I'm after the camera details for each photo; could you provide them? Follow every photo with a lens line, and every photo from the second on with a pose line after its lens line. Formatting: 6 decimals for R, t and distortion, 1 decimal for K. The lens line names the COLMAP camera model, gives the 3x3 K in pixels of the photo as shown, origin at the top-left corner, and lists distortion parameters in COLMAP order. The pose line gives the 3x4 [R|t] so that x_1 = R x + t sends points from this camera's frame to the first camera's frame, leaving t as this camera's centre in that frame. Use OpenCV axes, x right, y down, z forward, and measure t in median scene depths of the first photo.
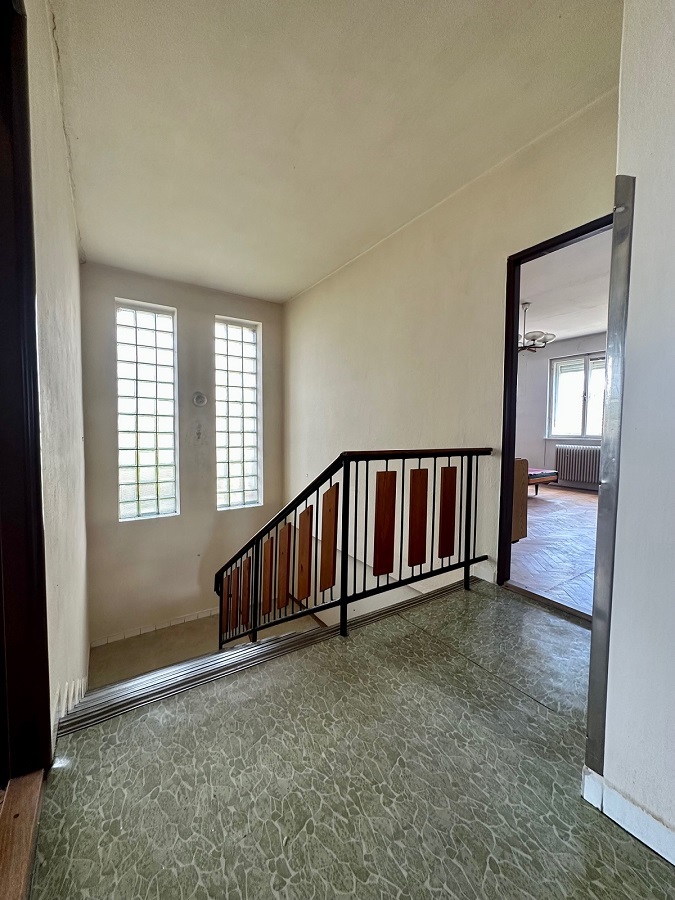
lens RADIAL K [[357.7, 0, 337.4], [0, 357.7, 448.3], [0, 0, 1]] dist [-0.005313, 0.001177]
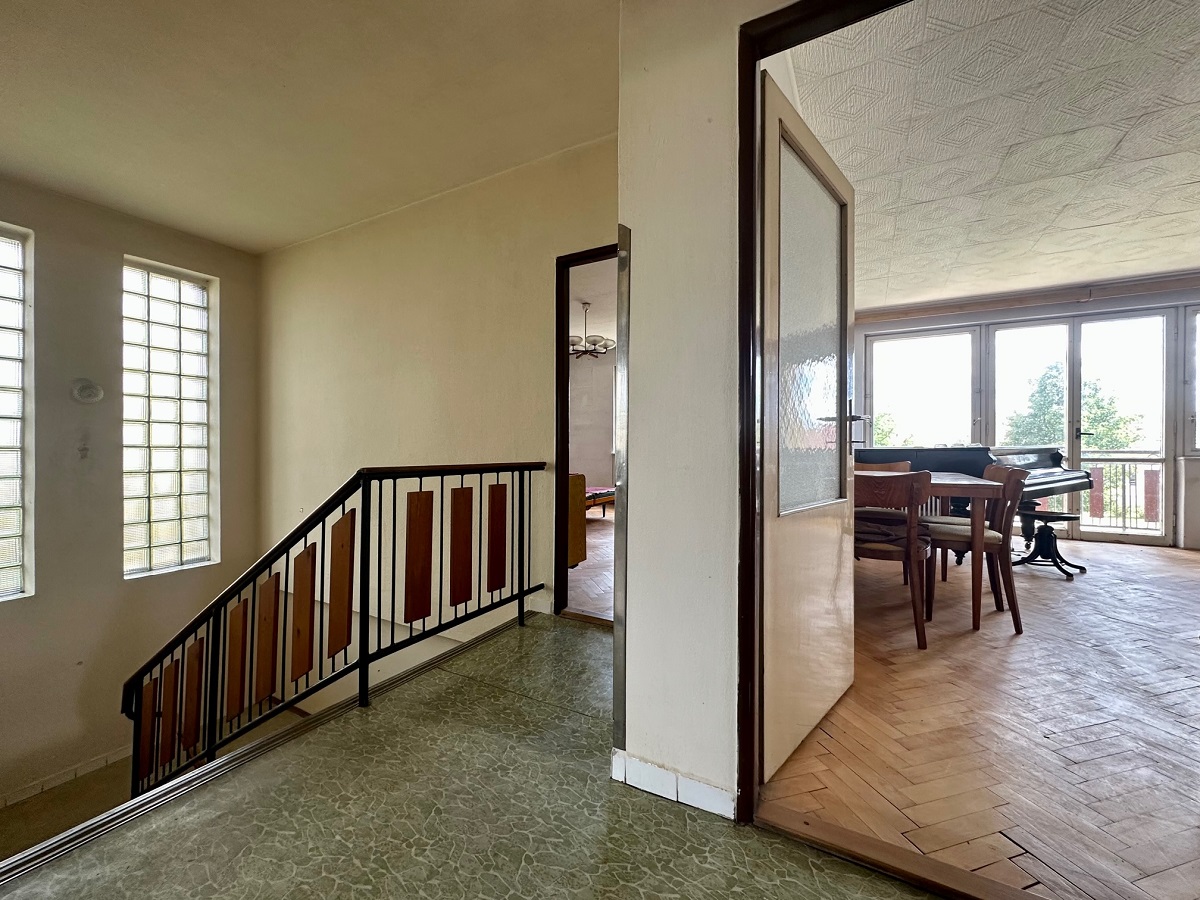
lens RADIAL K [[476.9, 0, 598.5], [0, 476.9, 449.1], [0, 0, 1]] dist [-0.005313, 0.001177]
pose [[0.886876, -0.005244, 0.461978, -0.003611], [0.025398, 0.998977, -0.037418, 0.014973], [-0.461309, 0.044919, 0.886102, -0.128494]]
